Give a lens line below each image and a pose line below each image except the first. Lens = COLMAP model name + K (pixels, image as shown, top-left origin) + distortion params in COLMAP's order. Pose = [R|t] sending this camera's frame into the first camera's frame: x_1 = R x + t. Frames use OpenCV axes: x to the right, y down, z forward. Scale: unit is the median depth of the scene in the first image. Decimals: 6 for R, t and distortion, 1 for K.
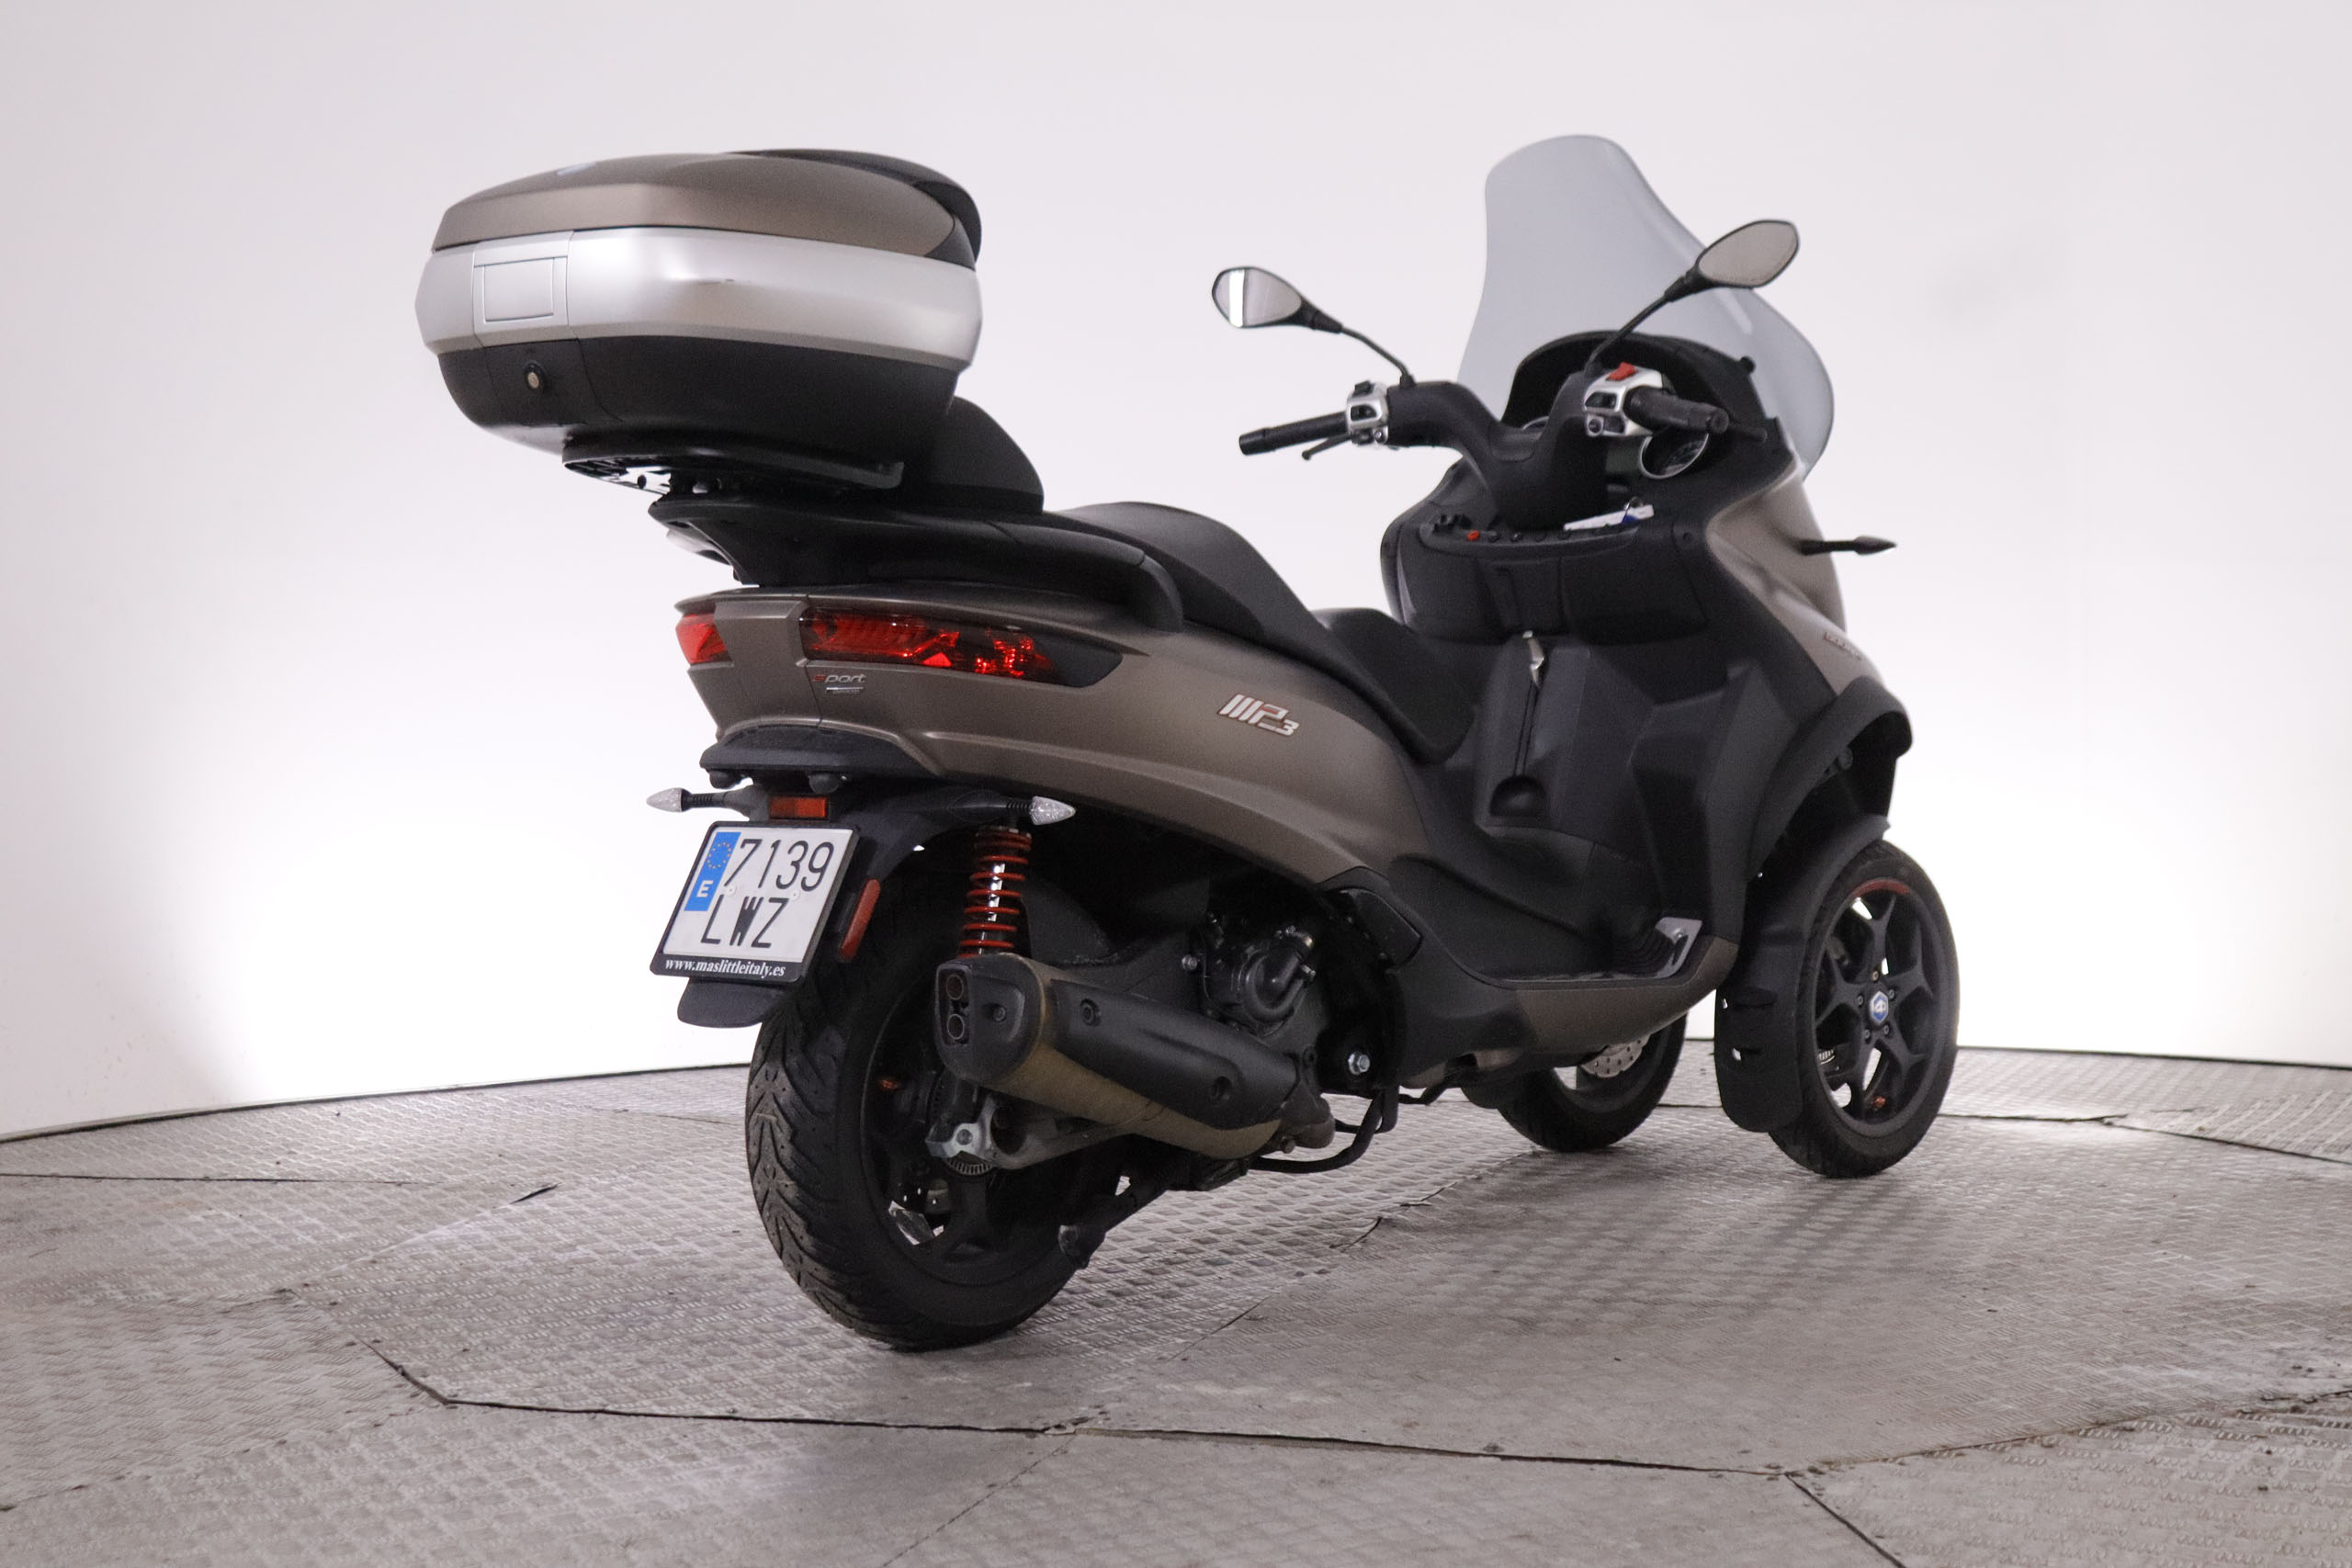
lens RADIAL K [[4031.9, 0, 1174.6], [0, 4031.9, 788.5], [0, 0, 1]] dist [-0.002481, 0.000000]
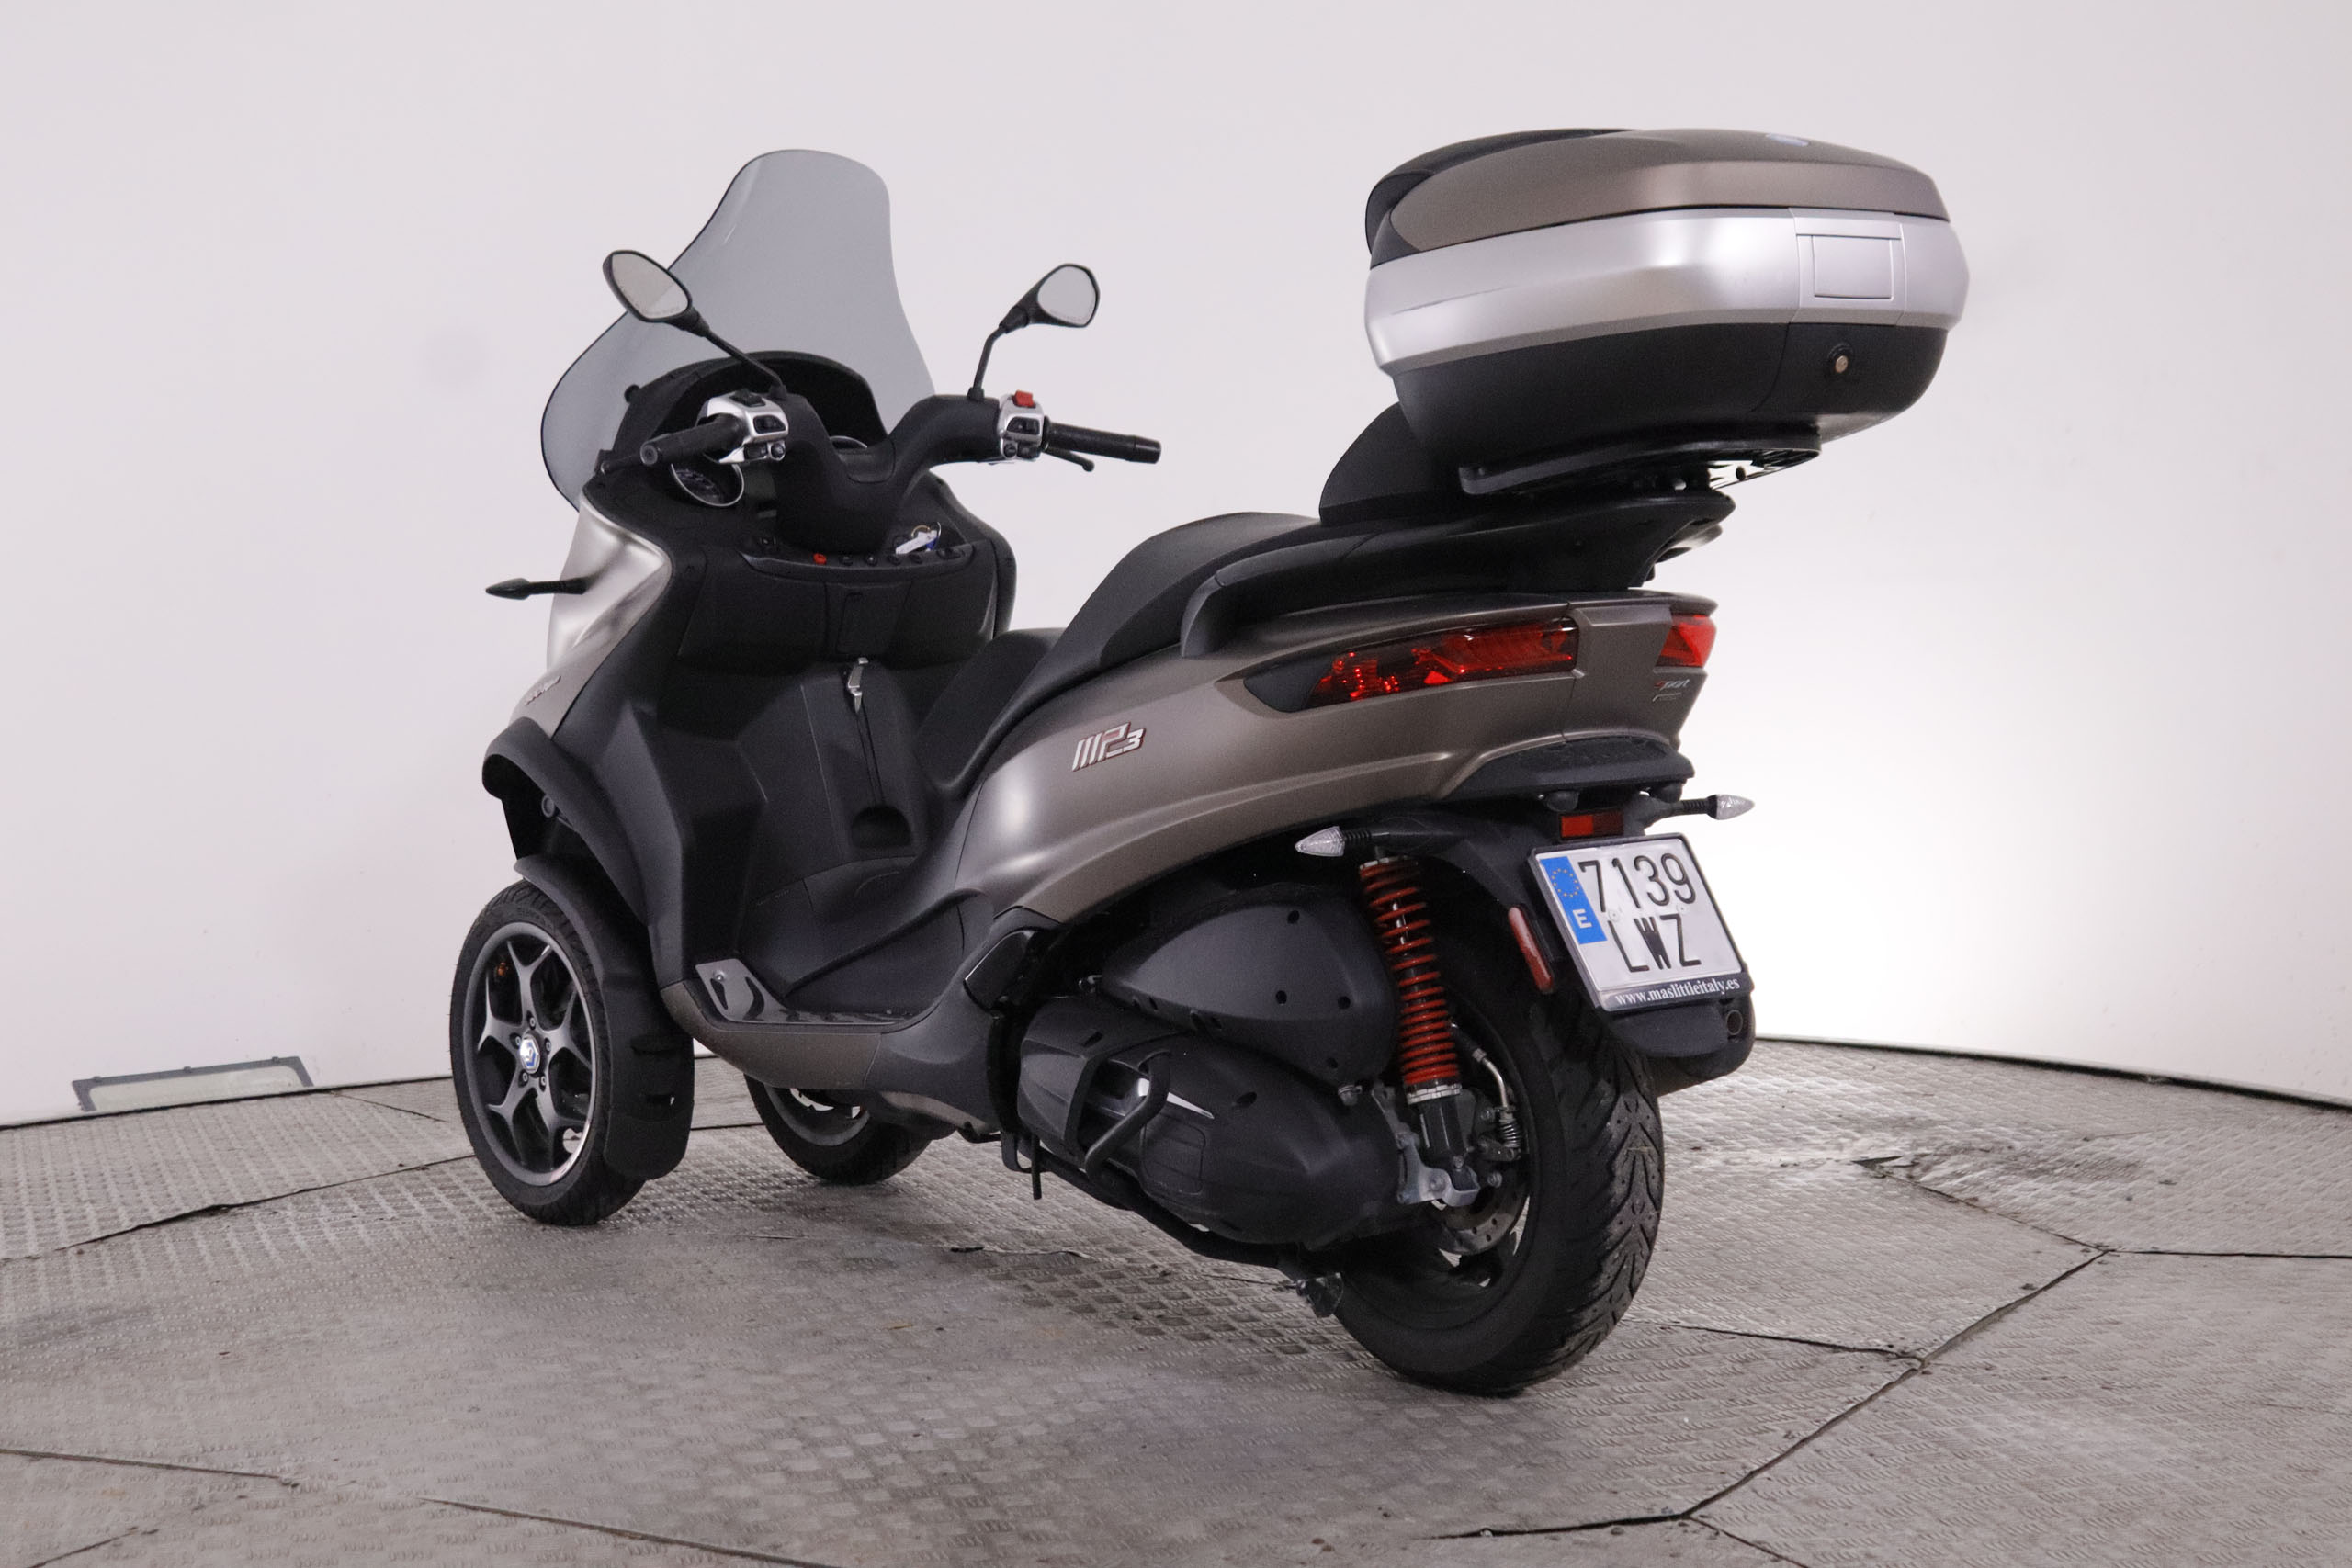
lens RADIAL K [[3899.9, 0, 1178.9], [0, 3899.9, 803.3], [0, 0, 1]] dist [0.046088, 0.000000]
pose [[0.157264, -0.048167, 0.986381, -1.026077], [0.069151, 0.996895, 0.037656, -0.042174], [-0.985133, 0.062287, 0.160107, 0.958404]]
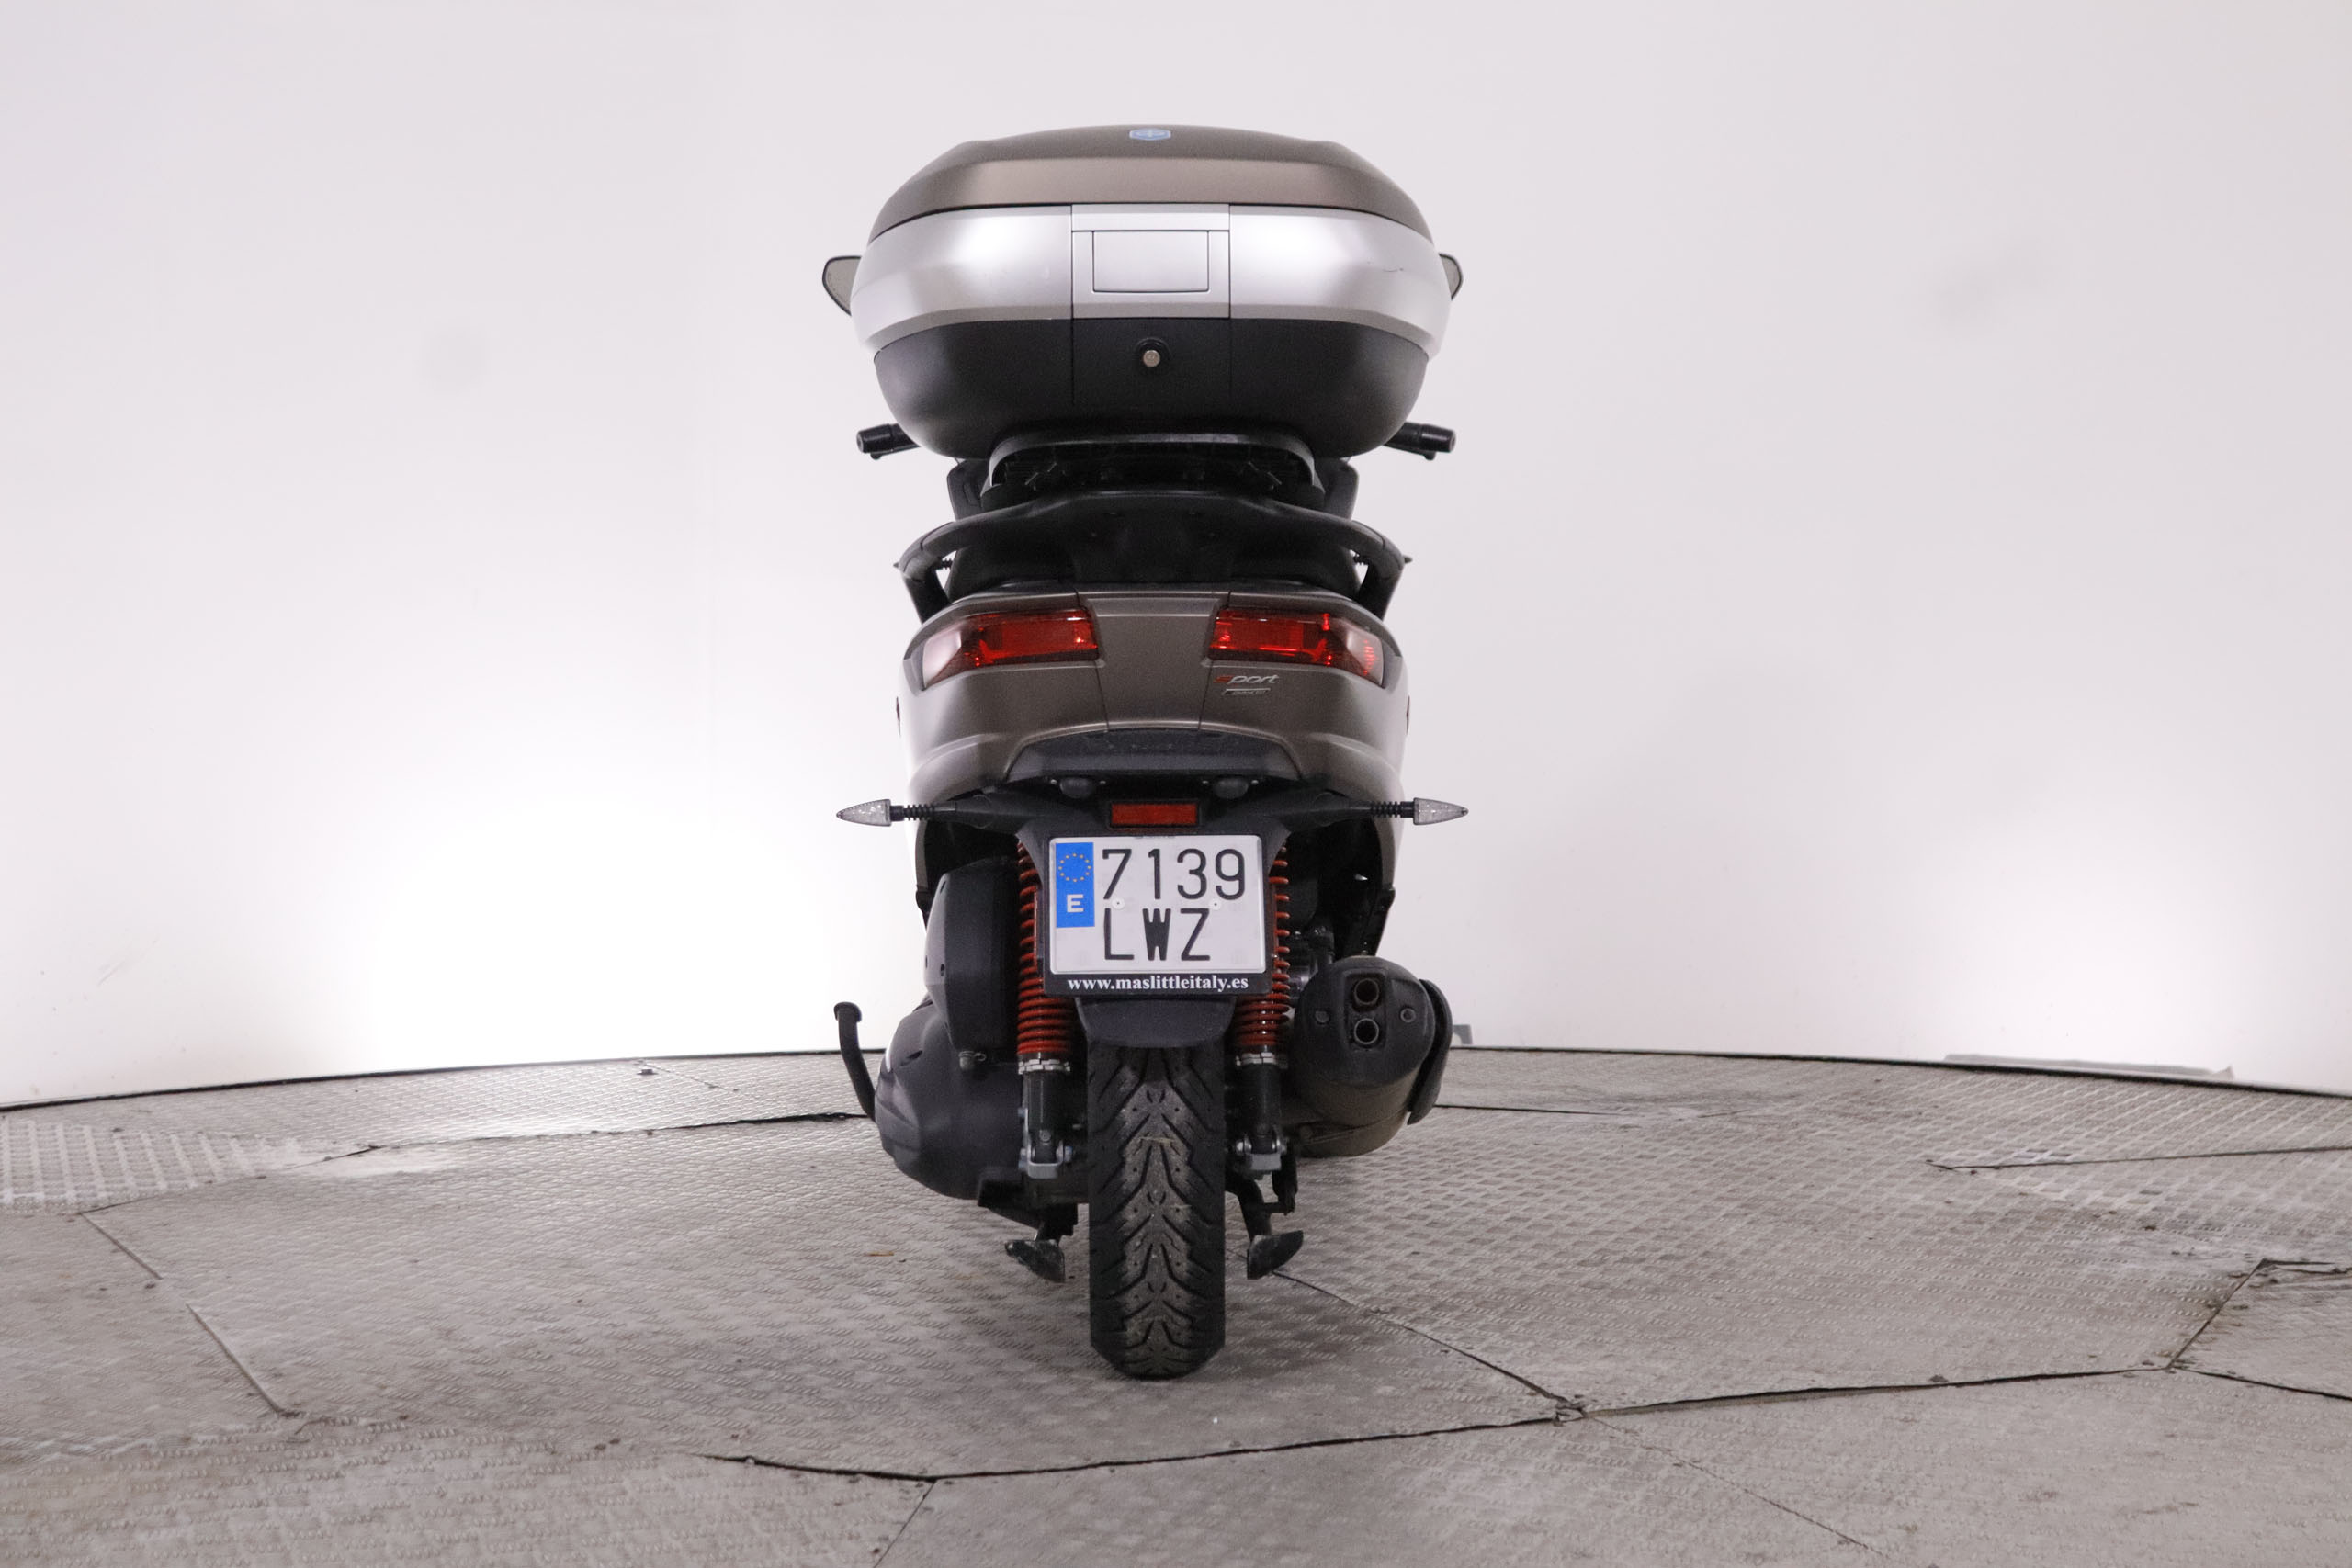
lens RADIAL K [[4212.4, 0, 1174.0], [0, 4212.4, 762.4], [0, 0, 1]] dist [-0.000984, 0.000000]
pose [[0.744306, -0.011962, 0.667732, -0.765061], [0.020129, 0.999787, -0.004526, -0.003151], [-0.667536, 0.016810, 0.744388, 0.255561]]
